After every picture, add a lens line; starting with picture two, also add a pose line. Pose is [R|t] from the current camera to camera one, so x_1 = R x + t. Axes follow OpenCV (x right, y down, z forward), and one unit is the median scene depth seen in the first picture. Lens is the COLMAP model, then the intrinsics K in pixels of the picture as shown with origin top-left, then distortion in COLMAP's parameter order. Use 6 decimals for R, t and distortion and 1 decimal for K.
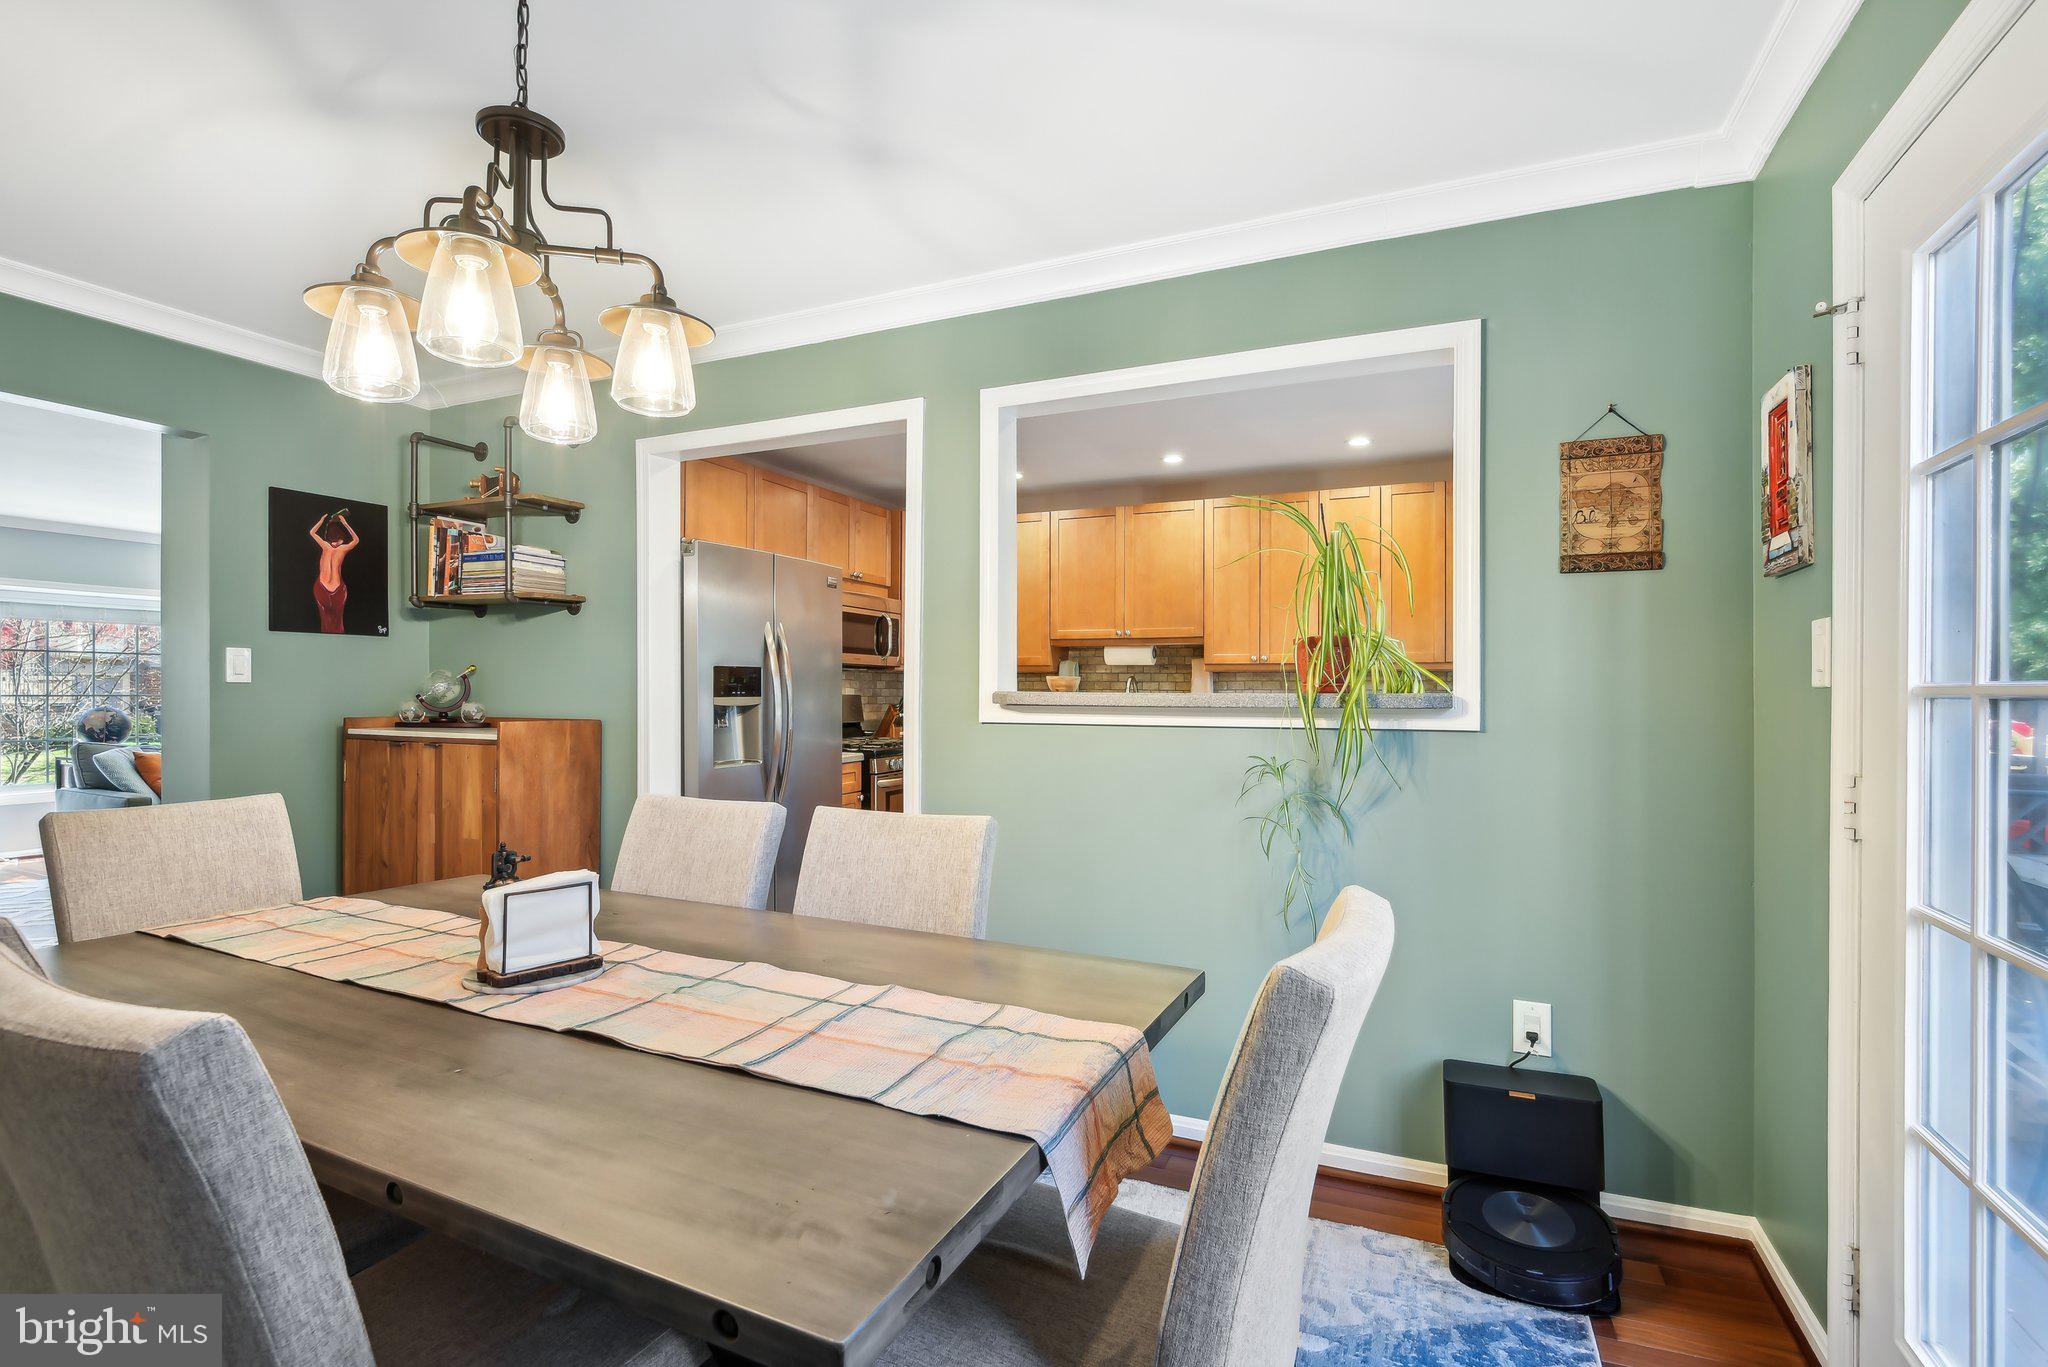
lens RADIAL K [[955.3, 0, 1027.6], [0, 955.3, 689.5], [0, 0, 1]] dist [0.000190, -0.018045]
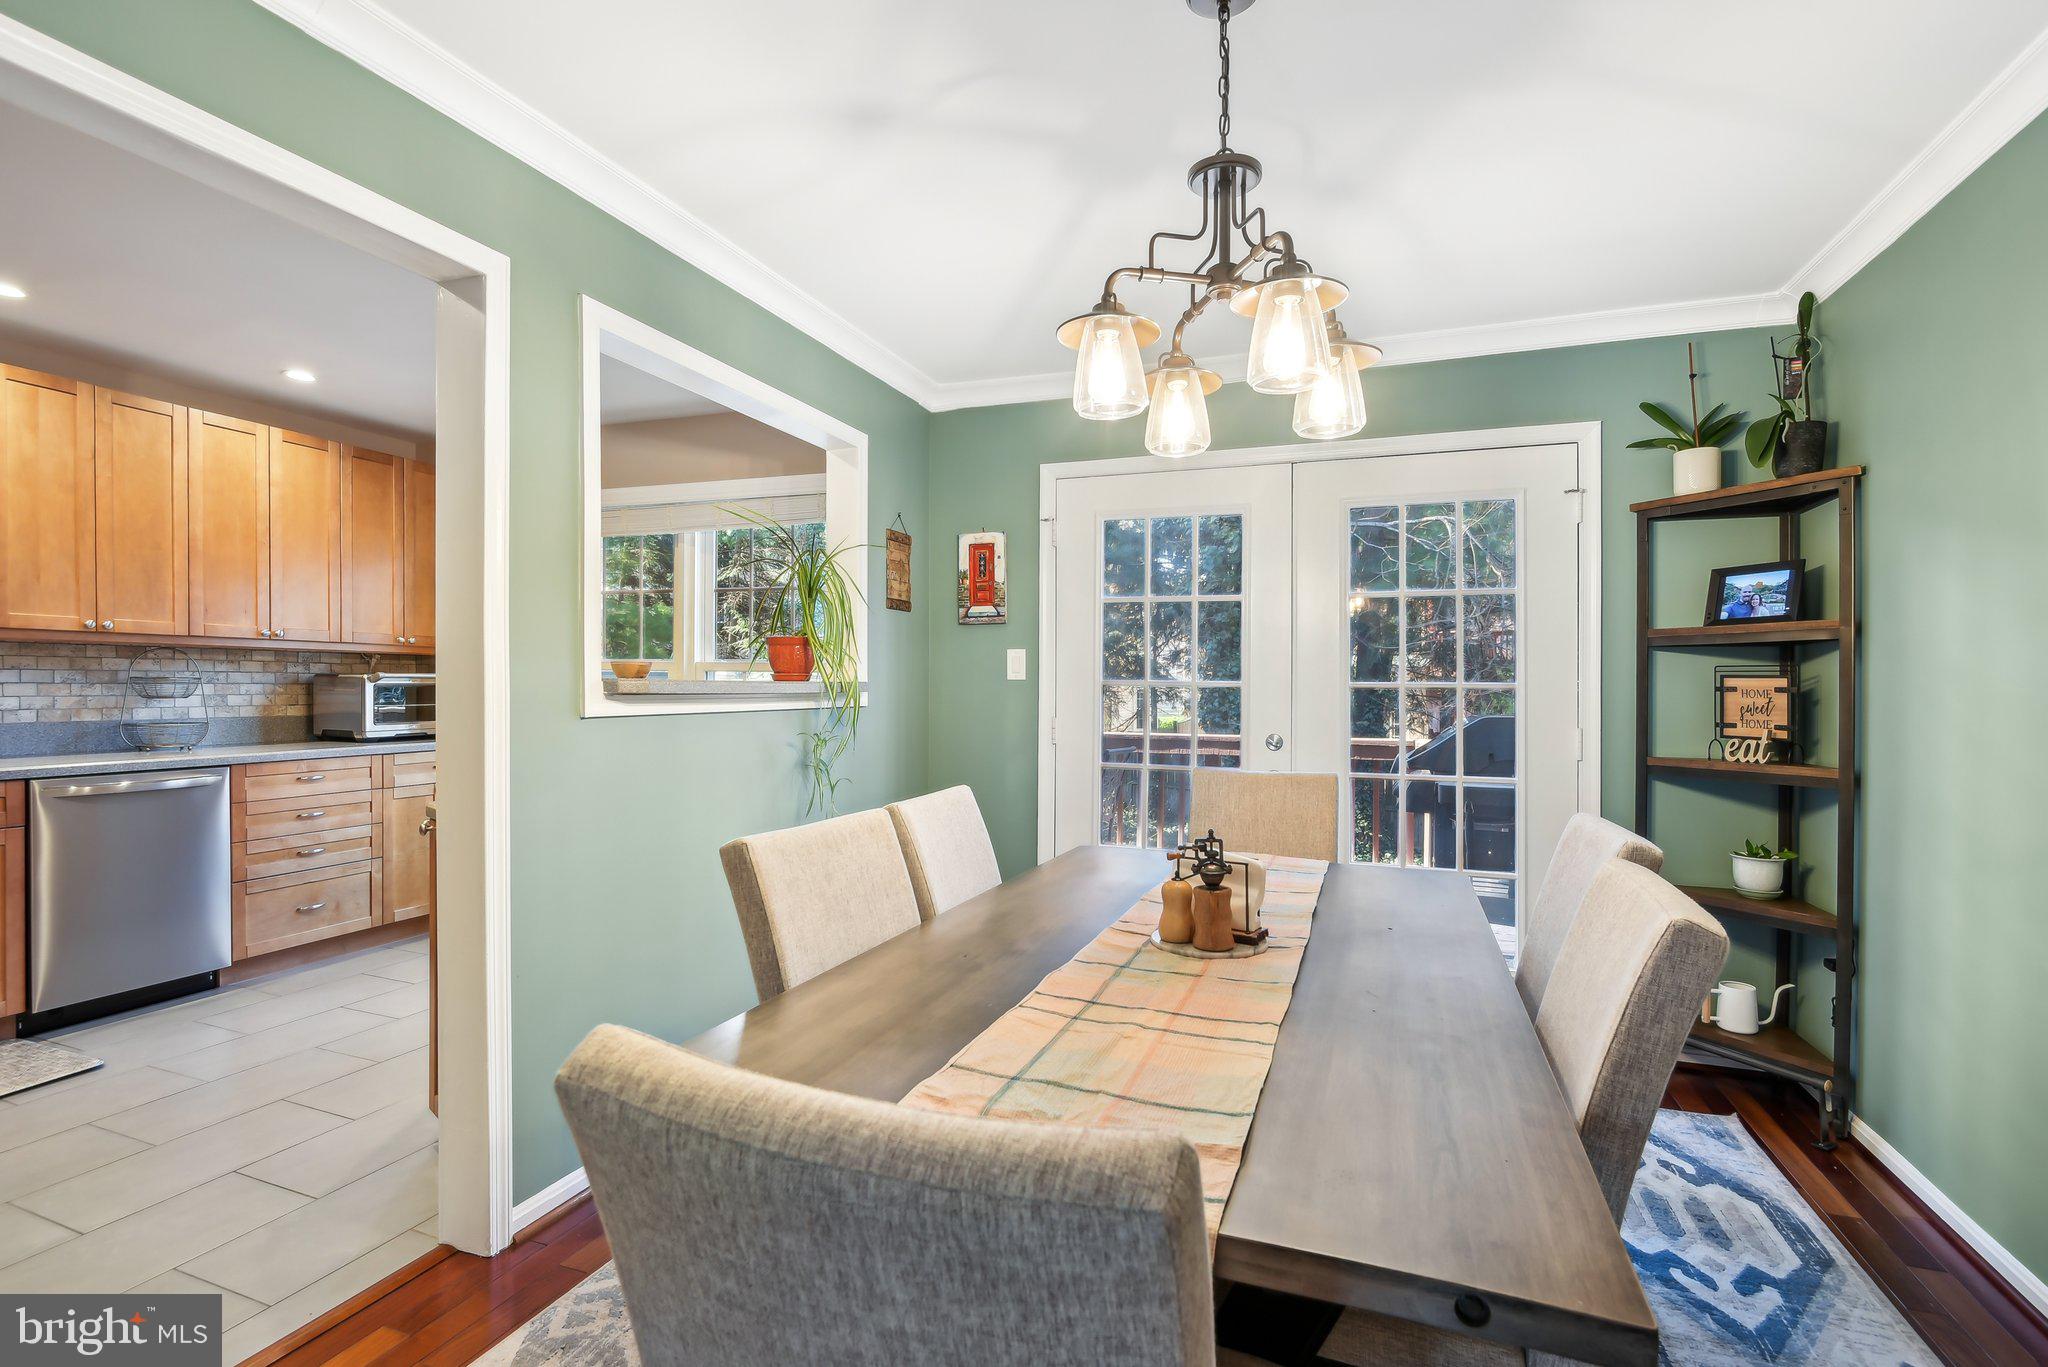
lens RADIAL K [[955.3, 0, 1027.6], [0, 955.3, 689.5], [0, 0, 1]] dist [0.000190, -0.018045]
pose [[-0.070544, -0.008850, 0.997469, -1.101926], [-0.012859, 0.999886, 0.007962, 0.001167], [-0.997426, -0.012265, -0.070650, 0.877779]]
